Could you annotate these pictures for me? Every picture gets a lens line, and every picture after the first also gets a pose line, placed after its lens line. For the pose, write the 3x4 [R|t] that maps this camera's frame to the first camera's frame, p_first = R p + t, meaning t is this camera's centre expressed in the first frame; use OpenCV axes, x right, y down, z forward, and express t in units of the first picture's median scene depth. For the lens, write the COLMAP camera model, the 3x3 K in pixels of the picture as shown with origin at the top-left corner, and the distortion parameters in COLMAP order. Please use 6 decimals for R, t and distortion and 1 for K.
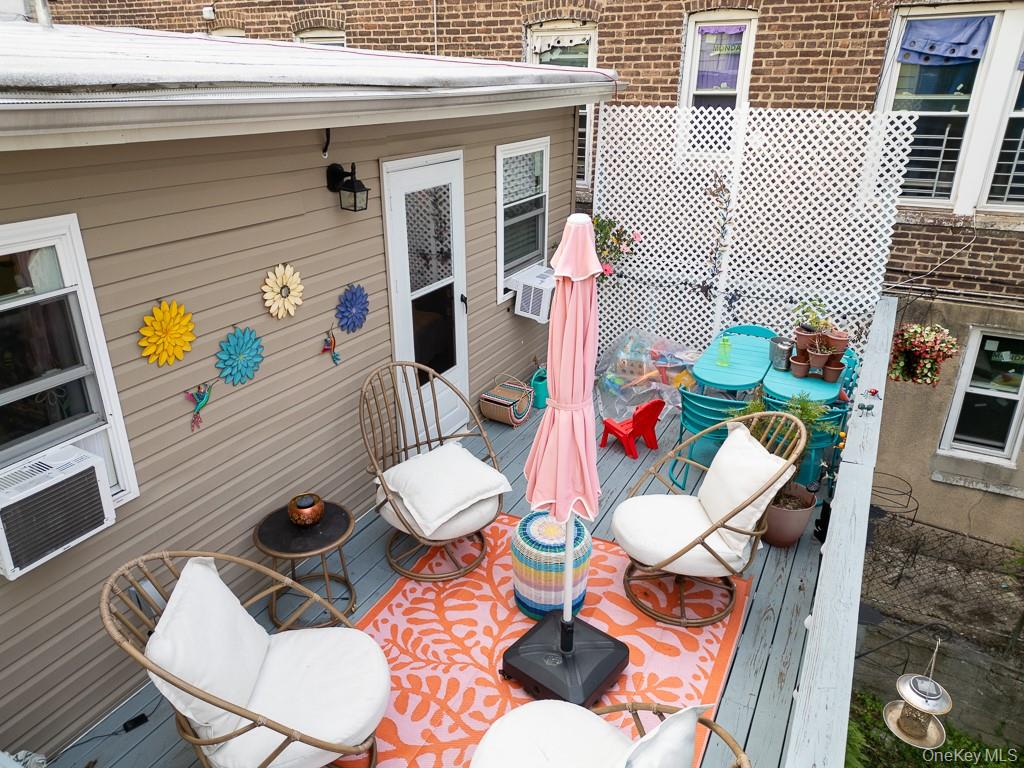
lens RADIAL K [[728.0, 0, 514.0], [0, 728.0, 383.8], [0, 0, 1]] dist [0.050635, -0.022718]
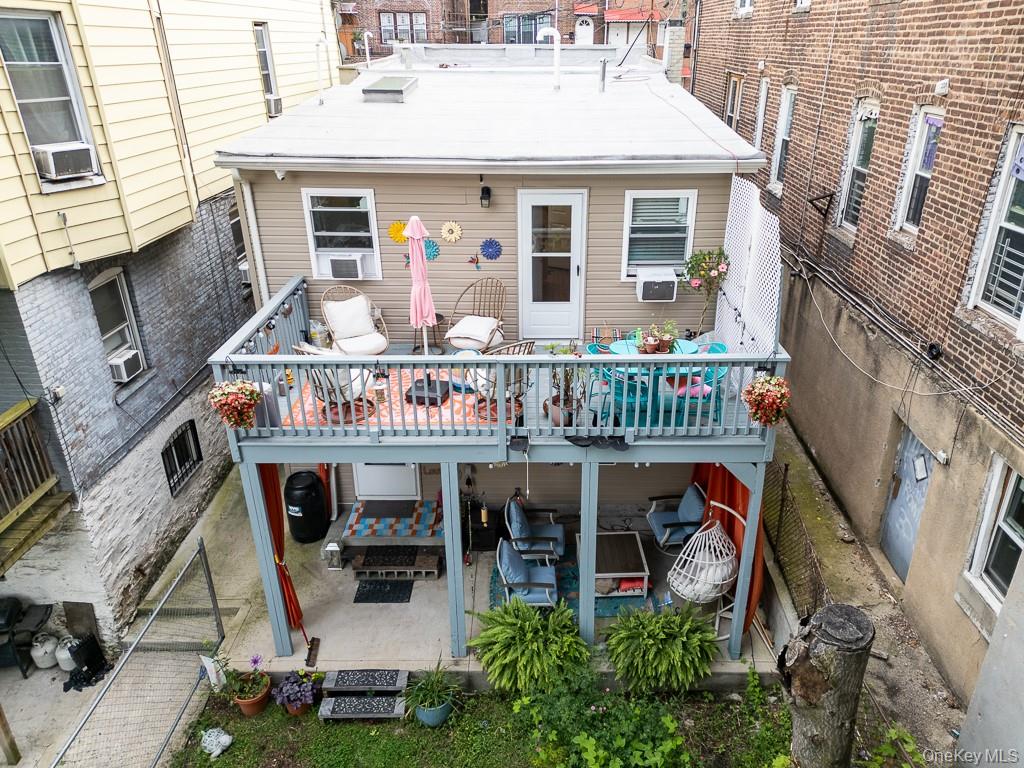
lens RADIAL K [[728.0, 0, 512.9], [0, 728.0, 377.7], [0, 0, 1]] dist [0.050635, -0.022718]
pose [[0.450315, 0.370927, -0.812176, 1.551608], [-0.349710, 0.910222, 0.221807, -0.229269], [0.821534, 0.184143, 0.539604, -0.080212]]
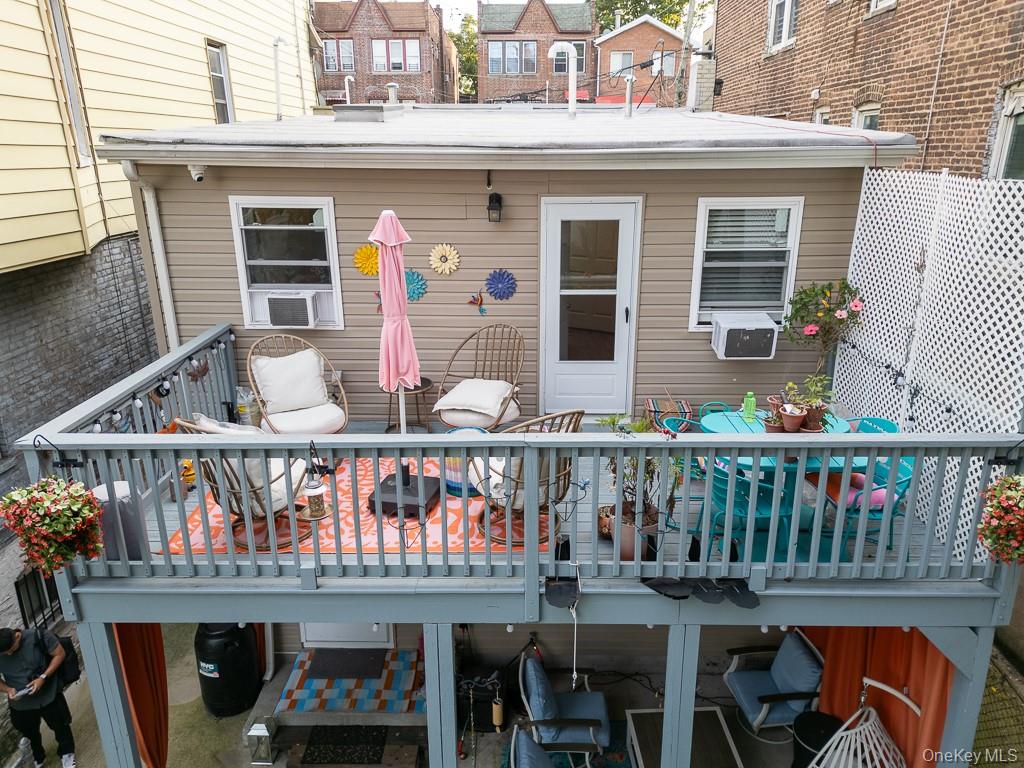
lens RADIAL K [[728.0, 0, 493.2], [0, 728.0, 372.6], [0, 0, 1]] dist [0.050635, -0.022718]
pose [[0.444272, 0.263012, -0.856415, 1.005994], [-0.350201, 0.930860, 0.104206, -0.072315], [0.824610, 0.253622, 0.505662, 0.207936]]
